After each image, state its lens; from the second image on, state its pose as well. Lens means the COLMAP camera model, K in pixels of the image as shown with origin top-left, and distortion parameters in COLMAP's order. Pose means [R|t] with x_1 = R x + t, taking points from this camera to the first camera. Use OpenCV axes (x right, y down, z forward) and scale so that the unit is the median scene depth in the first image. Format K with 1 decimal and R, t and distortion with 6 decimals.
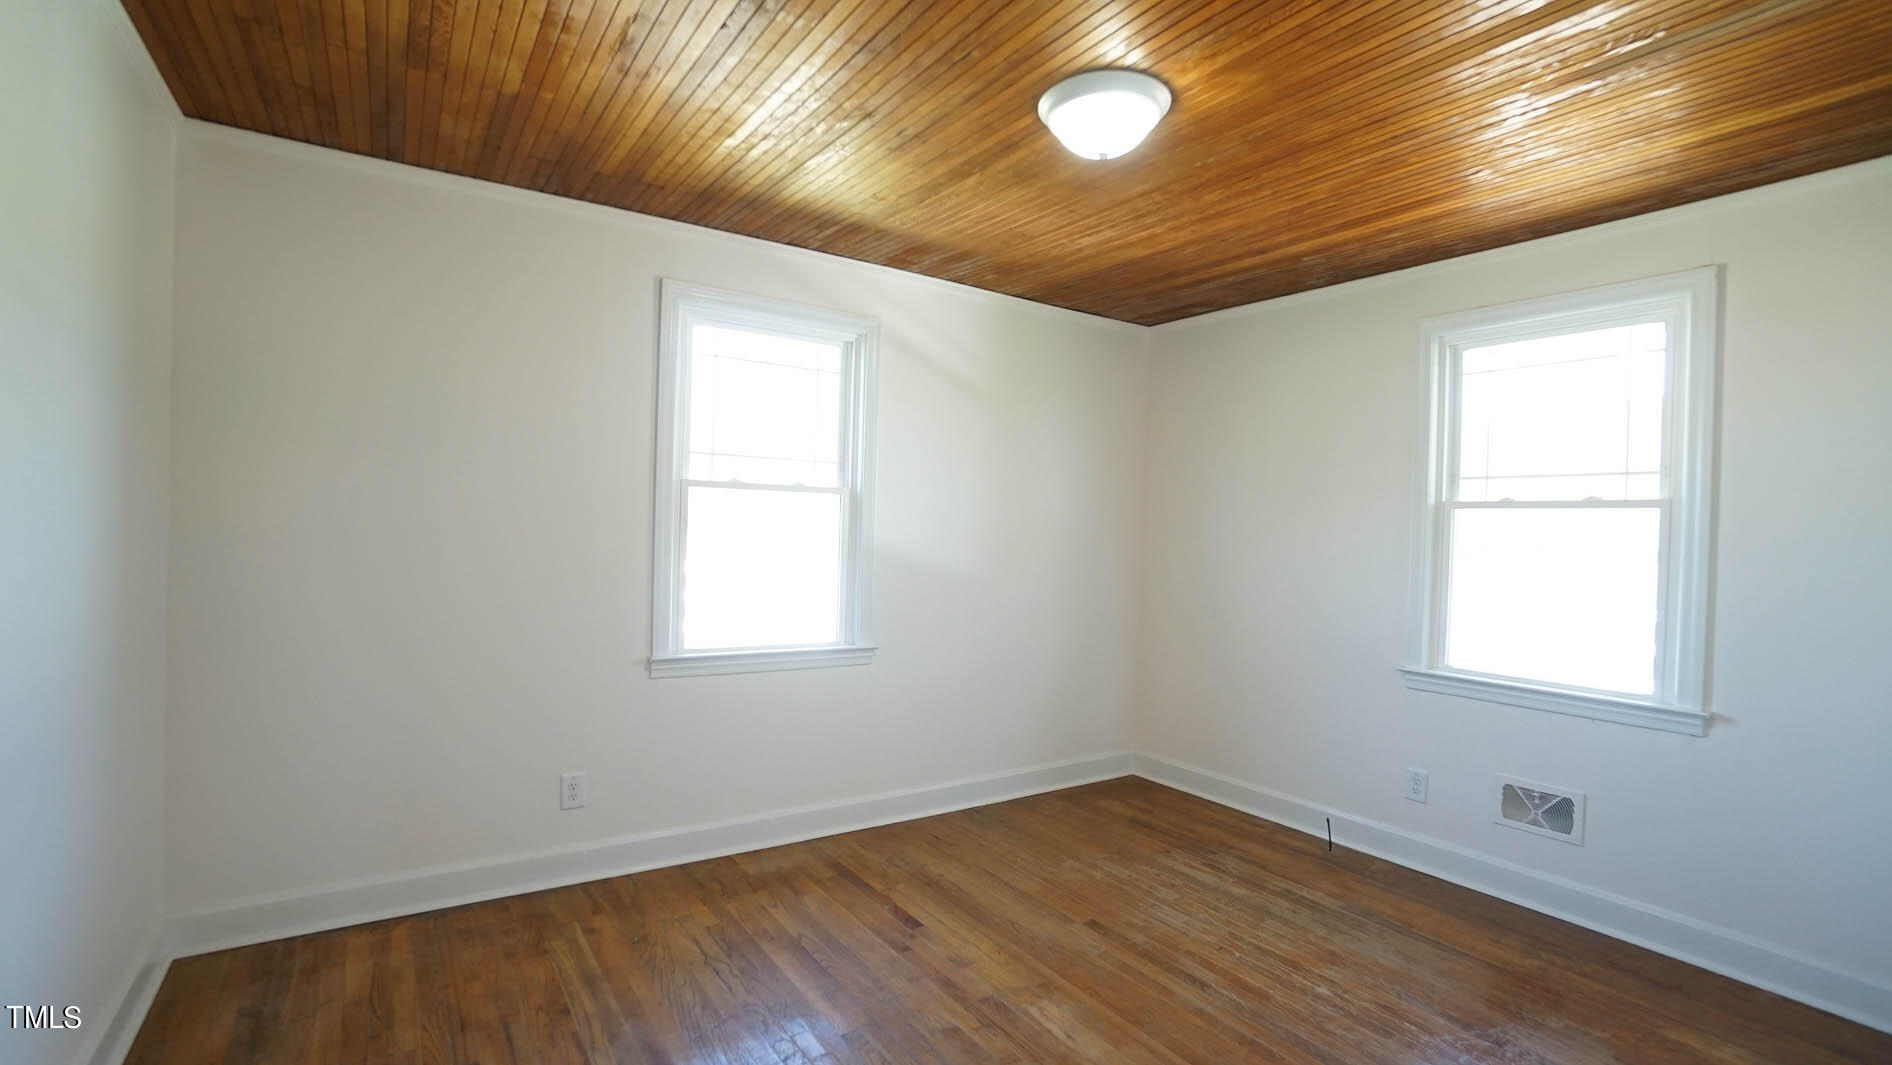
lens RADIAL K [[830.2, 0, 939.4], [0, 830.2, 540.6], [0, 0, 1]] dist [-0.070058, 0.026000]
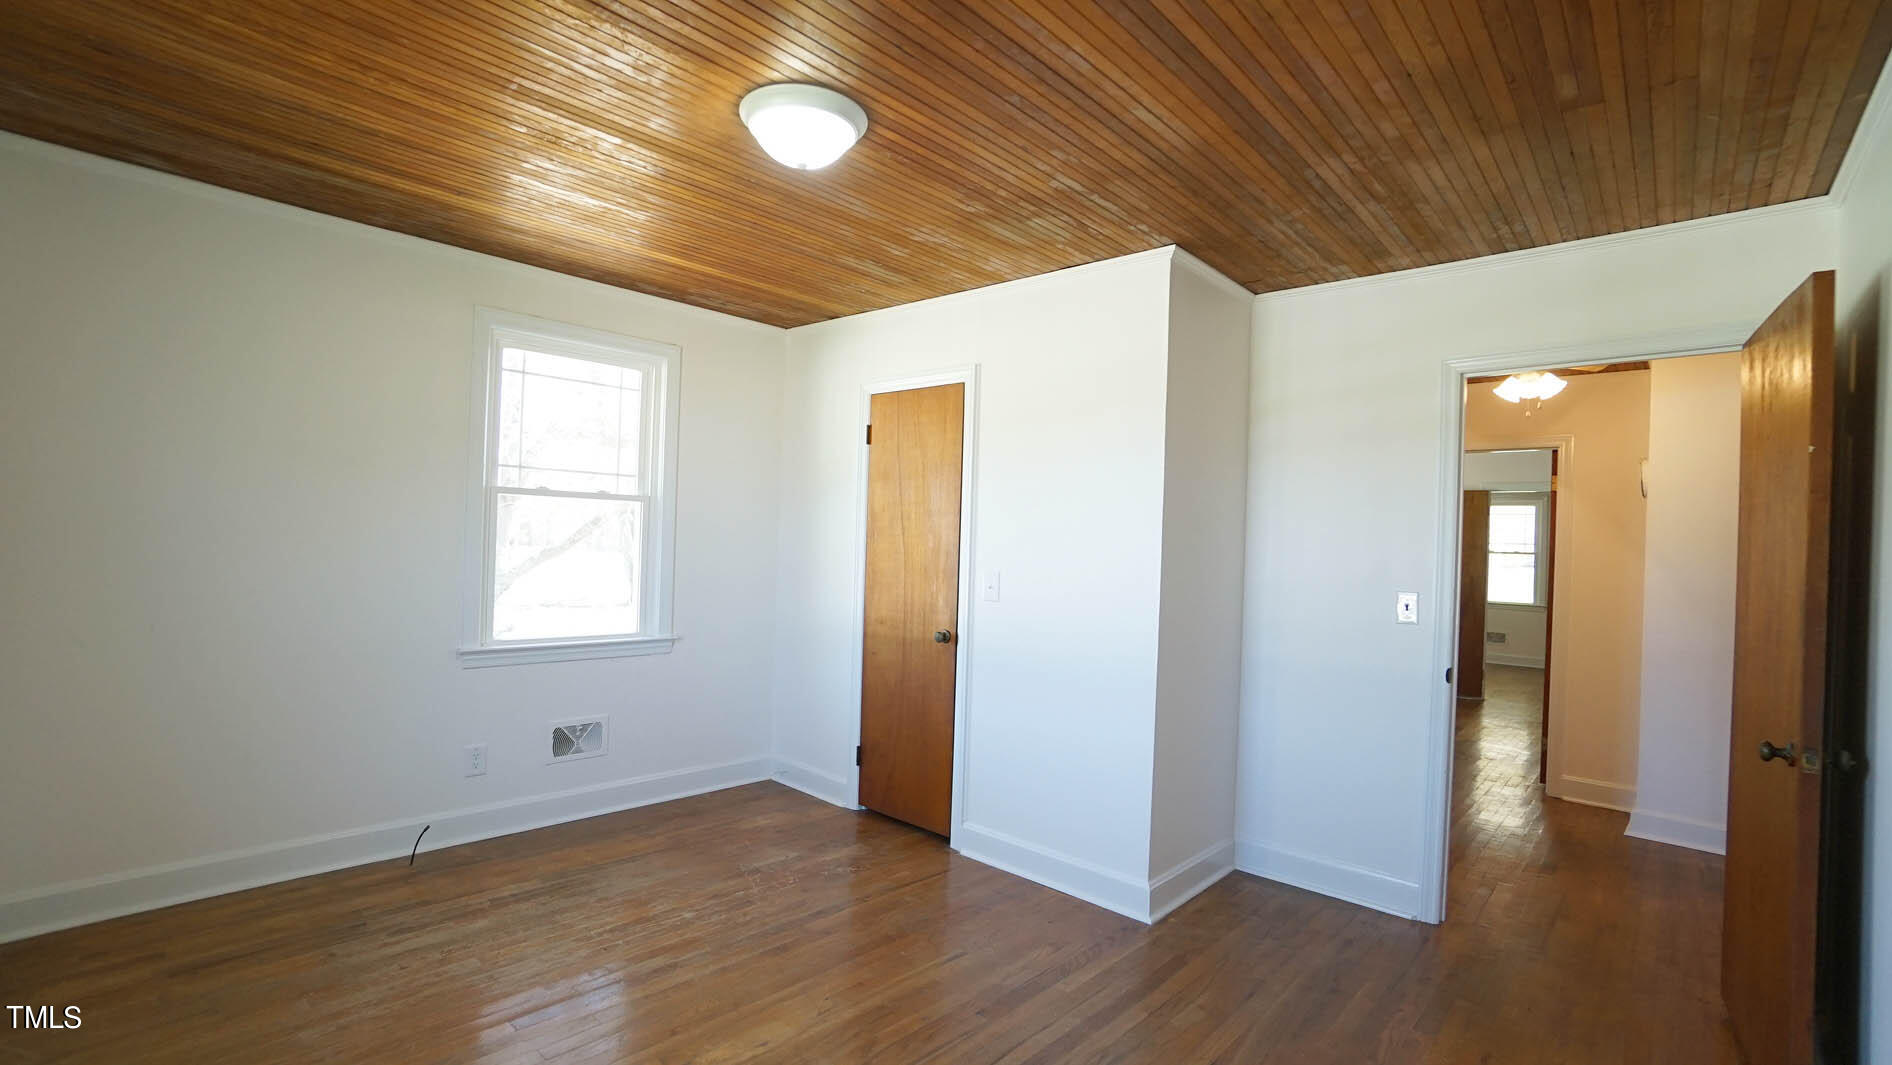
lens RADIAL K [[825.1, 0, 940.7], [0, 825.1, 535.9], [0, 0, 1]] dist [-0.071423, 0.025350]
pose [[-0.226288, -0.030431, 0.973585, -0.572686], [-0.027237, 0.999319, 0.024904, -0.026782], [-0.973680, -0.020882, -0.226963, 0.709841]]
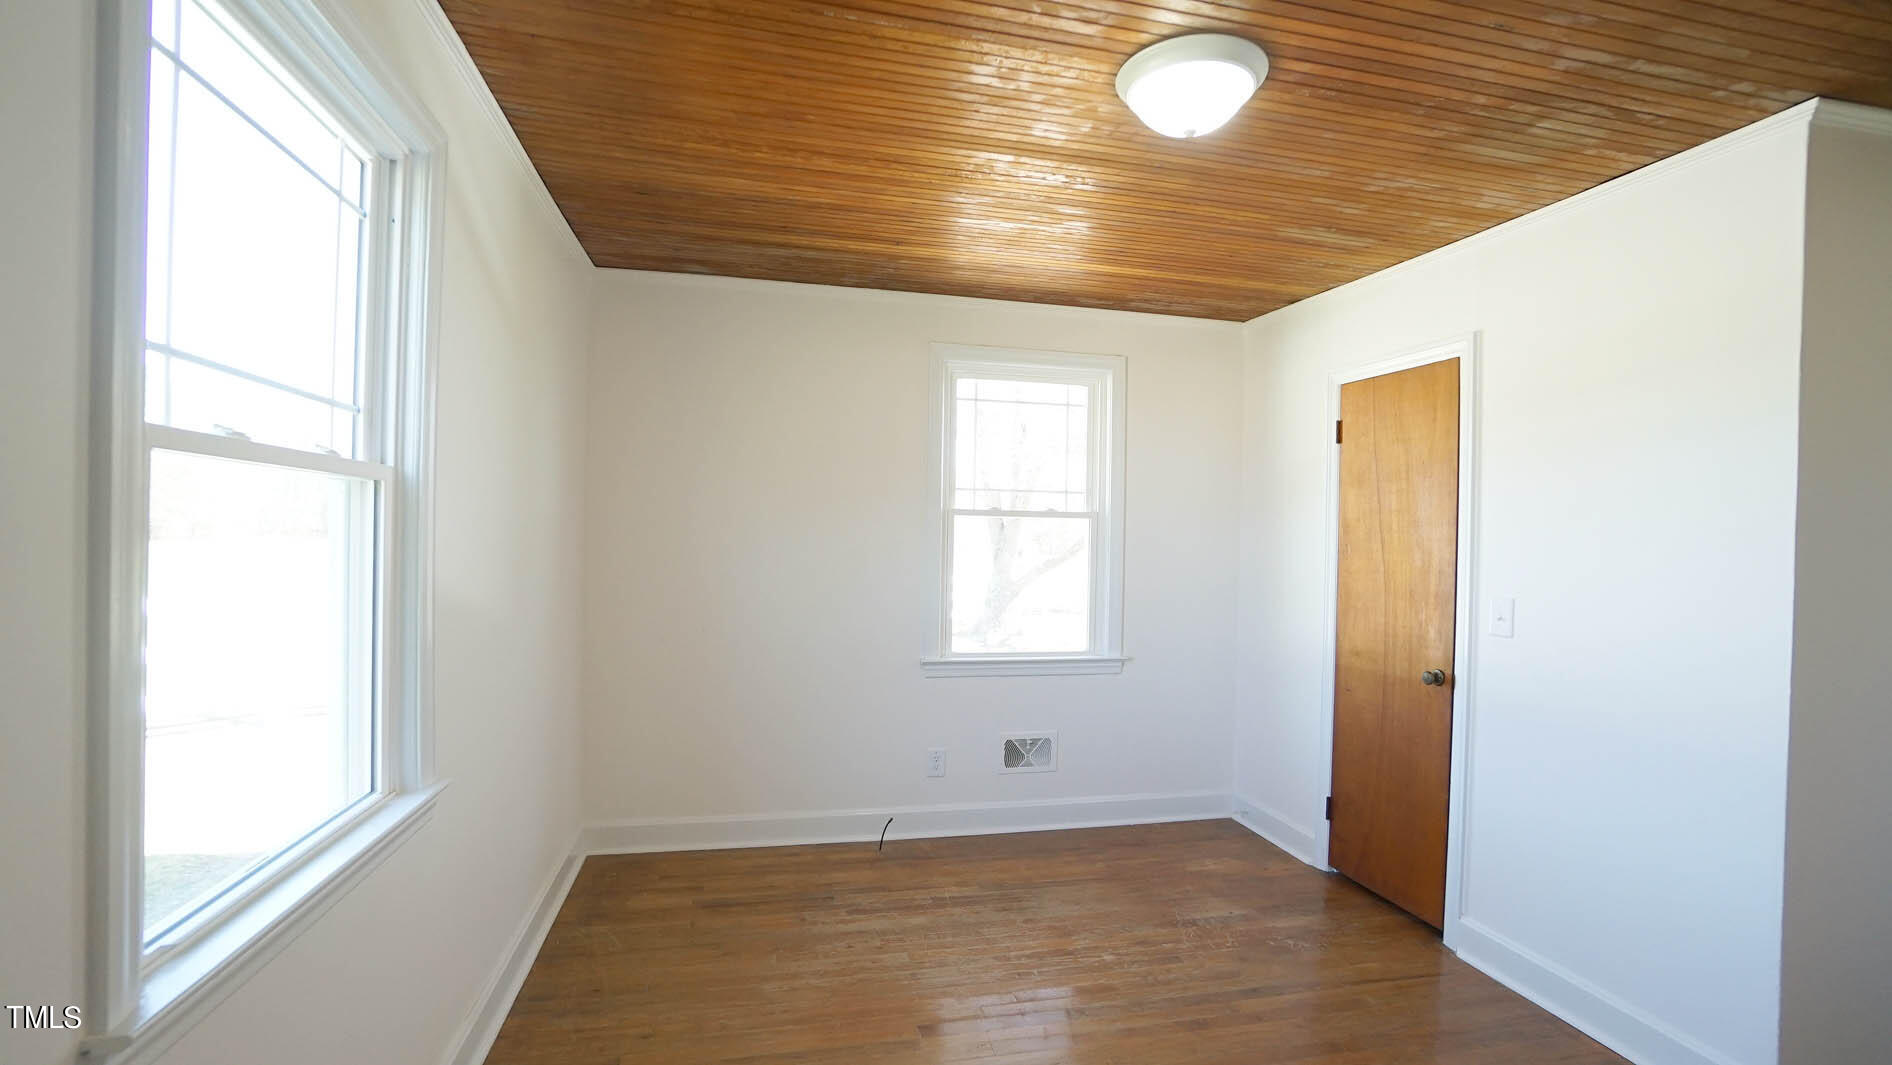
lens RADIAL K [[830.2, 0, 939.4], [0, 830.2, 540.6], [0, 0, 1]] dist [-0.070058, 0.026000]
pose [[0.364422, -0.027925, 0.930815, -0.494846], [0.003583, 0.999585, 0.028586, -0.039015], [-0.931227, -0.007082, 0.364371, 0.625711]]
